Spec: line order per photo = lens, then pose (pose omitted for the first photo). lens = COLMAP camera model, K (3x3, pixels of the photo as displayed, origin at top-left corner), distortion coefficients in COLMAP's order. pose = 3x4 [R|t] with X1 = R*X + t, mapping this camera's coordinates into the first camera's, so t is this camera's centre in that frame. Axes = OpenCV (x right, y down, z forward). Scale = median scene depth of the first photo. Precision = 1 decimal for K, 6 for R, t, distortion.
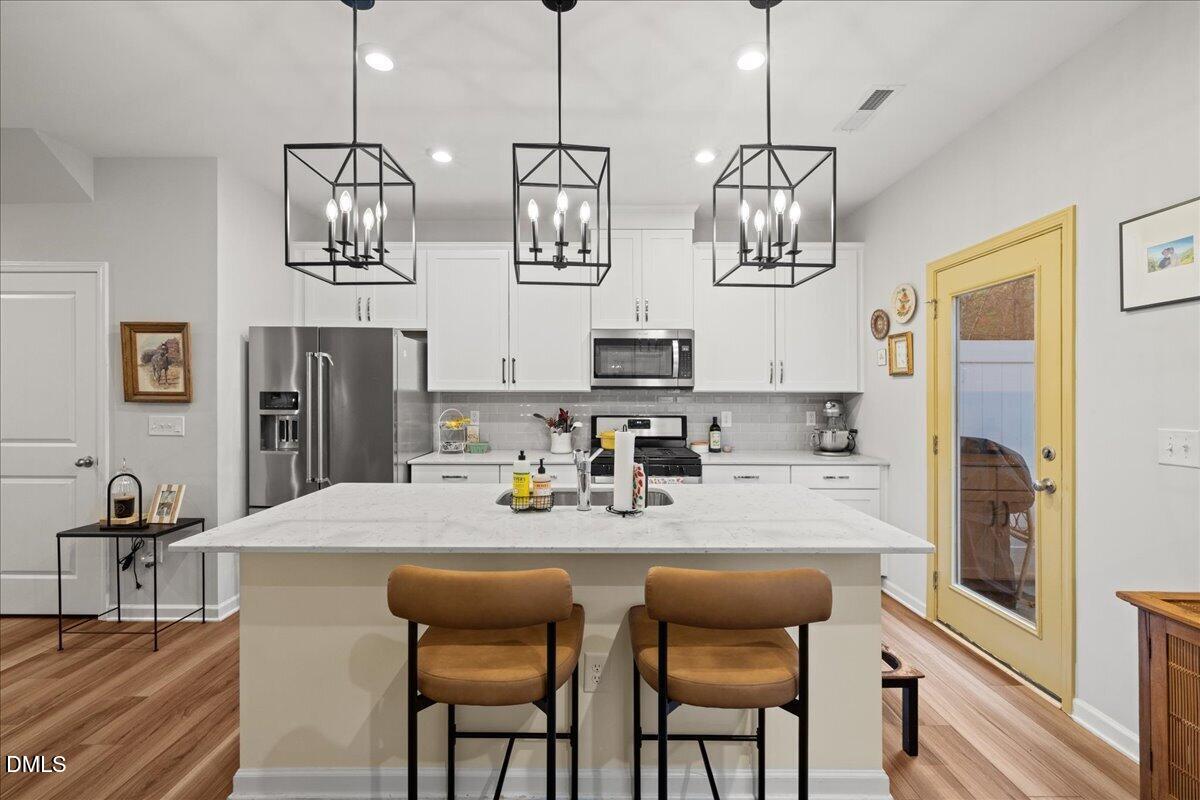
lens RADIAL K [[504.7, 0, 596.0], [0, 504.7, 390.3], [0, 0, 1]] dist [-0.001301, -0.000348]
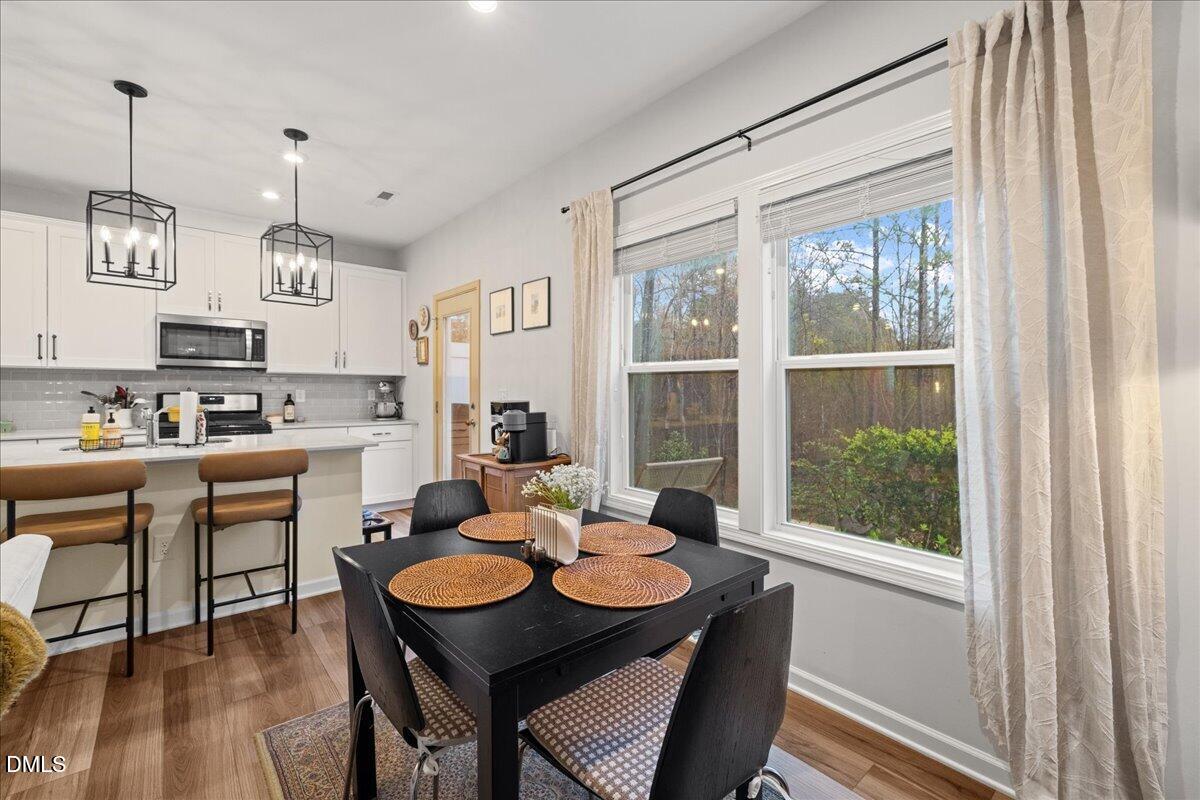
lens RADIAL K [[504.7, 0, 596.0], [0, 504.7, 390.3], [0, 0, 1]] dist [-0.001301, -0.000348]
pose [[0.756917, 0.000465, 0.653511, -0.003054], [-0.010338, 0.999883, 0.011262, 0.024459], [-0.653430, -0.015281, 0.756833, -0.463359]]
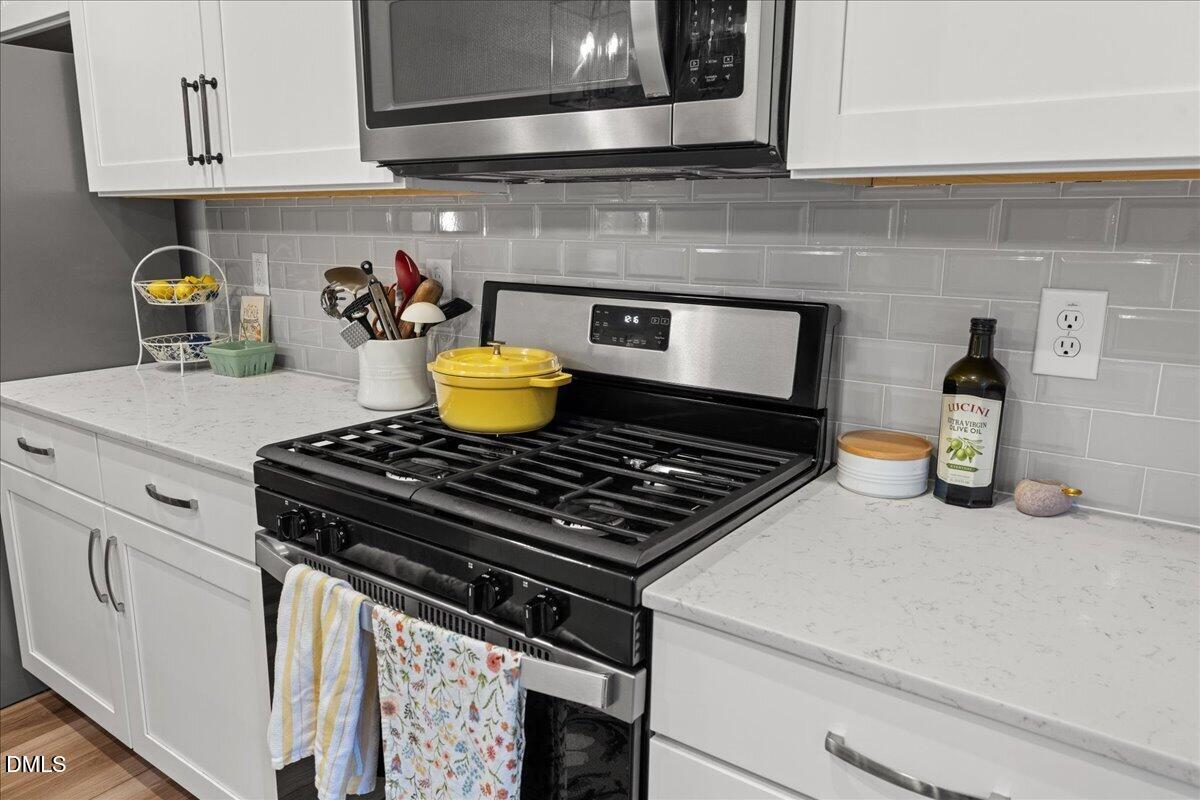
lens RADIAL K [[830.8, 0, 600.0], [0, 830.8, 400.0], [0, 0, 1]] dist [-0.003232, -0.001370]
pose [[0.814280, 0.124990, -0.566856, 0.323930], [-0.000501, 0.976694, 0.214638, 0.018024], [0.580472, -0.174491, 0.795364, 0.731146]]
